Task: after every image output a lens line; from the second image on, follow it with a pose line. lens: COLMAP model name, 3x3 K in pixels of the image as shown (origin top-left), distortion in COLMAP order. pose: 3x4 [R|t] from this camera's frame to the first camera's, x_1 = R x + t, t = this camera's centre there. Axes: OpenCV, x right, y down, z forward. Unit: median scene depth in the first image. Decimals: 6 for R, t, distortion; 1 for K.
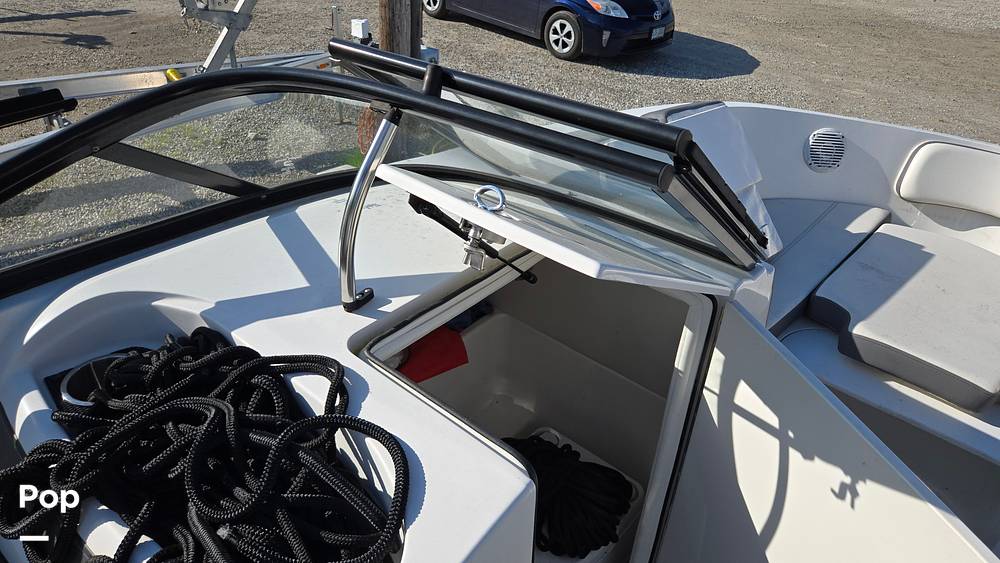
lens RADIAL K [[665.9, 0, 503.4], [0, 665.9, 281.3], [0, 0, 1]] dist [0.076673, -0.055821]
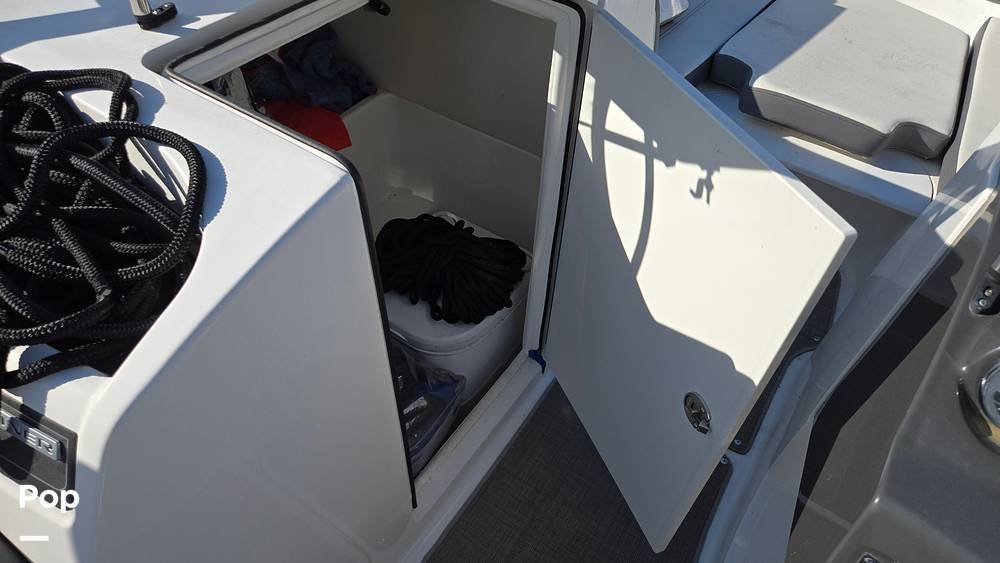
lens RADIAL K [[665.9, 0, 498.9], [0, 665.9, 282.6], [0, 0, 1]] dist [0.076673, -0.055821]
pose [[0.995509, -0.075688, 0.056868, 0.142148], [0.061810, 0.974625, 0.215143, 0.202662], [-0.071709, -0.210661, 0.974925, 0.061337]]
